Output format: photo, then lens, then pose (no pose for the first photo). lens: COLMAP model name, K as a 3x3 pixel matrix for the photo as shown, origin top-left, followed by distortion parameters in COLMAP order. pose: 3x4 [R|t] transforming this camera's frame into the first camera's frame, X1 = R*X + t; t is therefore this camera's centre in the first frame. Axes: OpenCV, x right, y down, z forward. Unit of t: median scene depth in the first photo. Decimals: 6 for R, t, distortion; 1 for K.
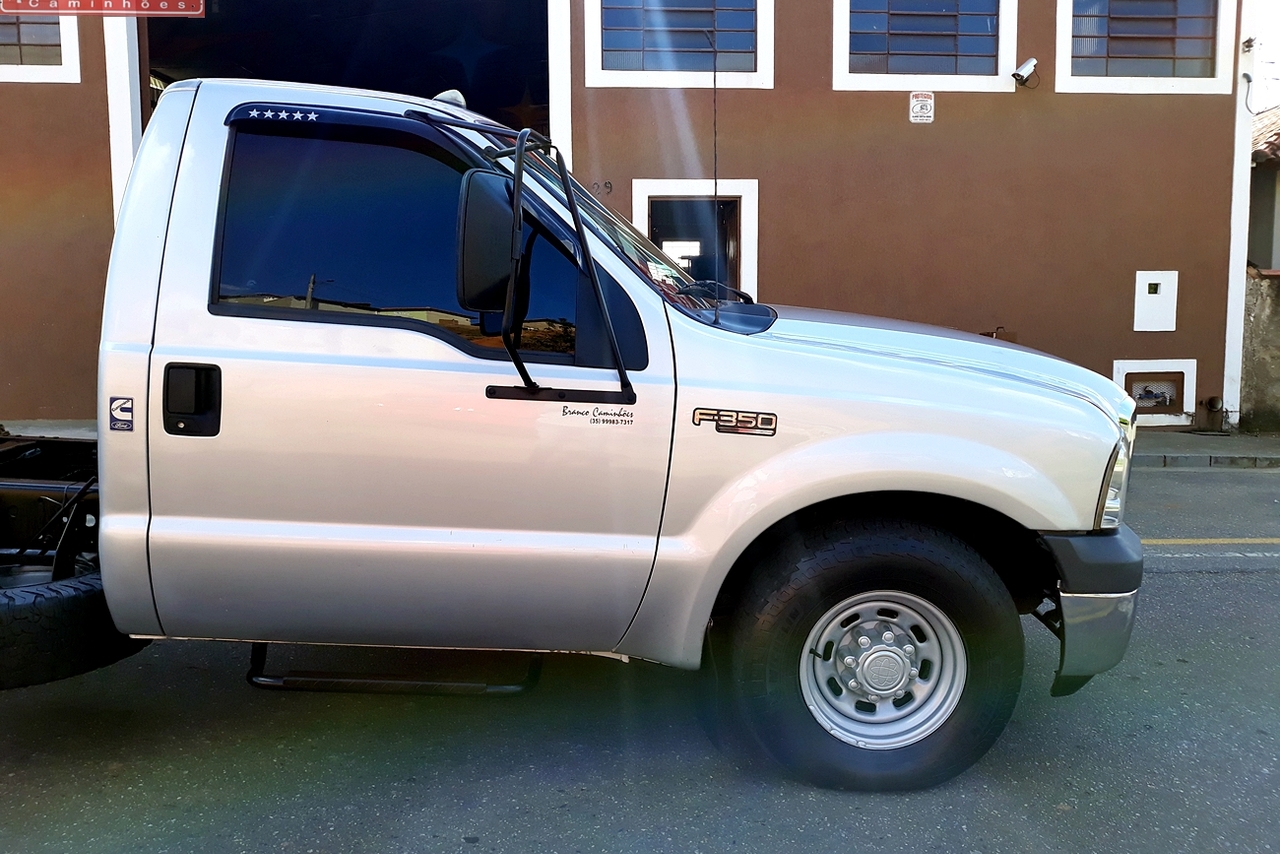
lens RADIAL K [[1055.9, 0, 640.6], [0, 1055.9, 416.1], [0, 0, 1]] dist [0.032804, -0.078688]
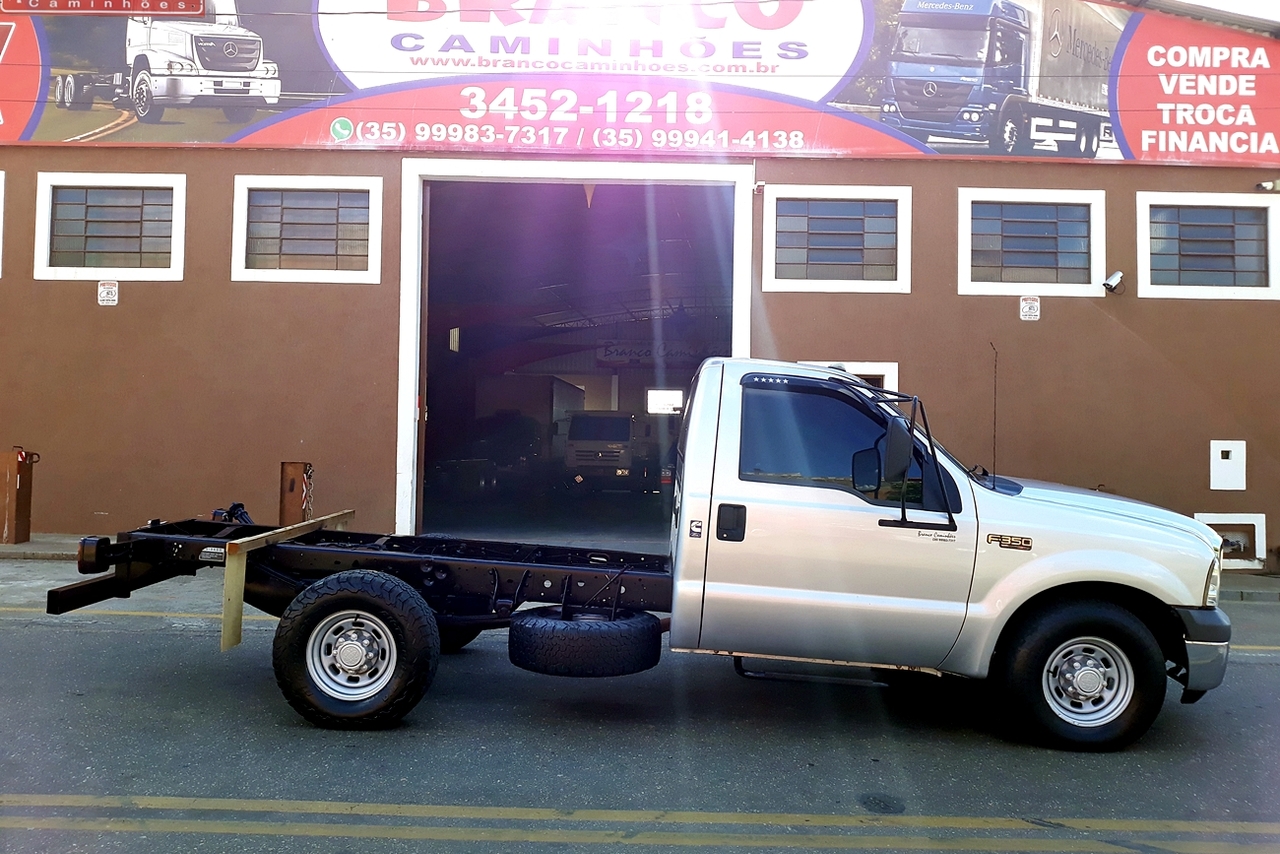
lens RADIAL K [[1055.9, 0, 640.6], [0, 1055.9, 416.1], [0, 0, 1]] dist [0.032804, -0.078688]
pose [[0.998336, 0.017312, -0.055001, -0.439833], [-0.024460, 0.990938, -0.132075, 0.045993], [0.052216, 0.133201, 0.989713, -0.890703]]
